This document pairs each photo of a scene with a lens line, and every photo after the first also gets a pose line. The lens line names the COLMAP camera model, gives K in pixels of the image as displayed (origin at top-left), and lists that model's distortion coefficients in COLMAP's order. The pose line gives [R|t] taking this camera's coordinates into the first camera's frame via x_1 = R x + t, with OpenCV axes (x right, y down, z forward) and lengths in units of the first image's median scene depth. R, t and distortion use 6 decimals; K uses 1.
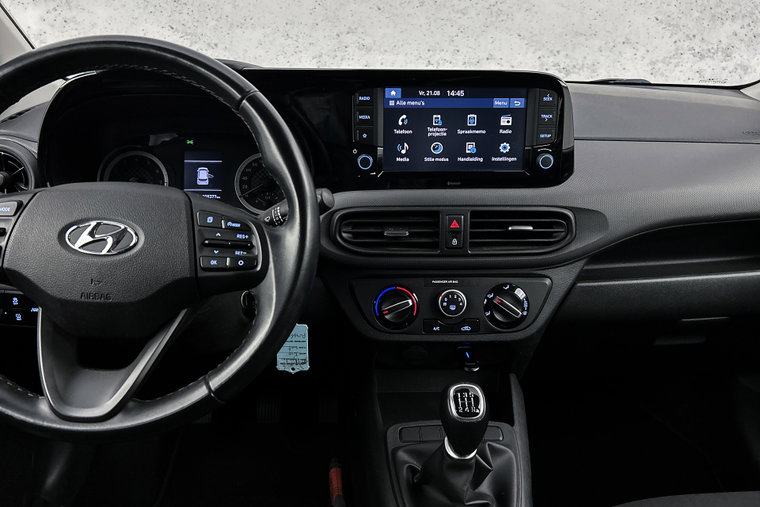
lens RADIAL K [[573.4, 0, 379.1], [0, 573.4, 251.7], [0, 0, 1]] dist [0.044627, -0.050308]
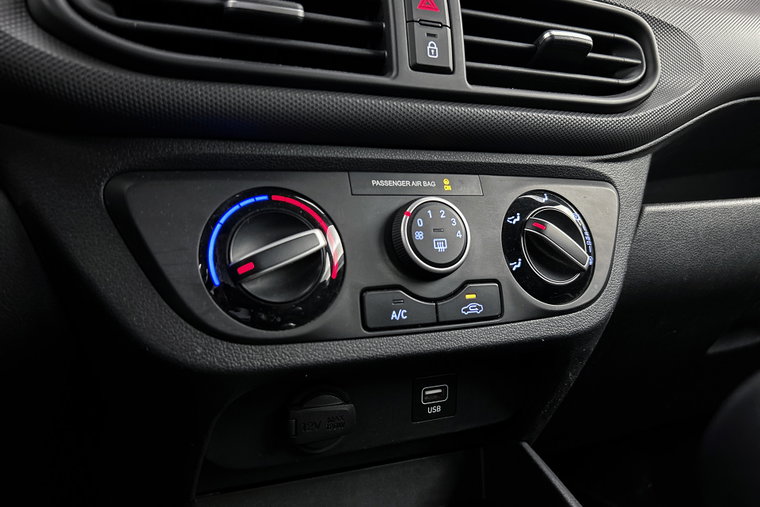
lens RADIAL K [[573.4, 0, 378.2], [0, 573.4, 253.2], [0, 0, 1]] dist [0.044627, -0.050308]
pose [[0.923711, -0.040102, 0.380985, -0.040433], [0.126926, 0.970371, -0.205597, 0.172158], [-0.361452, 0.238269, 0.901432, 0.710910]]
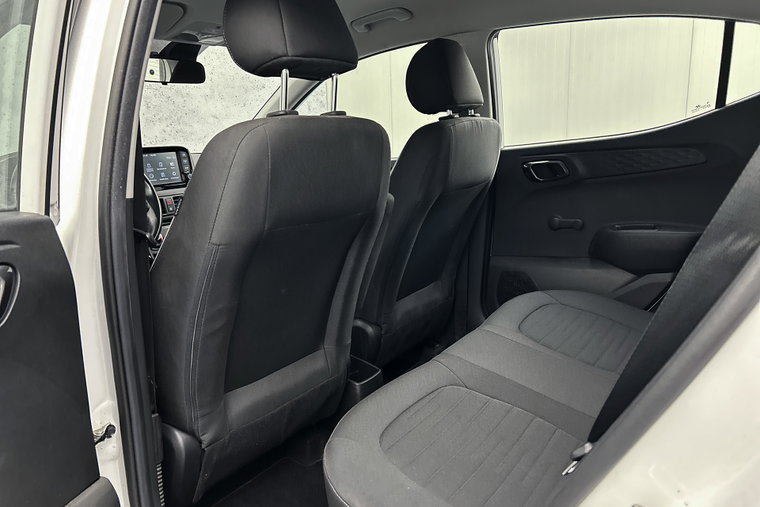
lens RADIAL K [[573.4, 0, 378.9], [0, 573.4, 253.4], [0, 0, 1]] dist [0.044627, -0.050308]
pose [[0.602460, -0.204376, 0.771539, -1.355176], [0.320434, 0.947271, 0.000713, 0.474485], [-0.731002, 0.246798, 0.636181, -1.311155]]
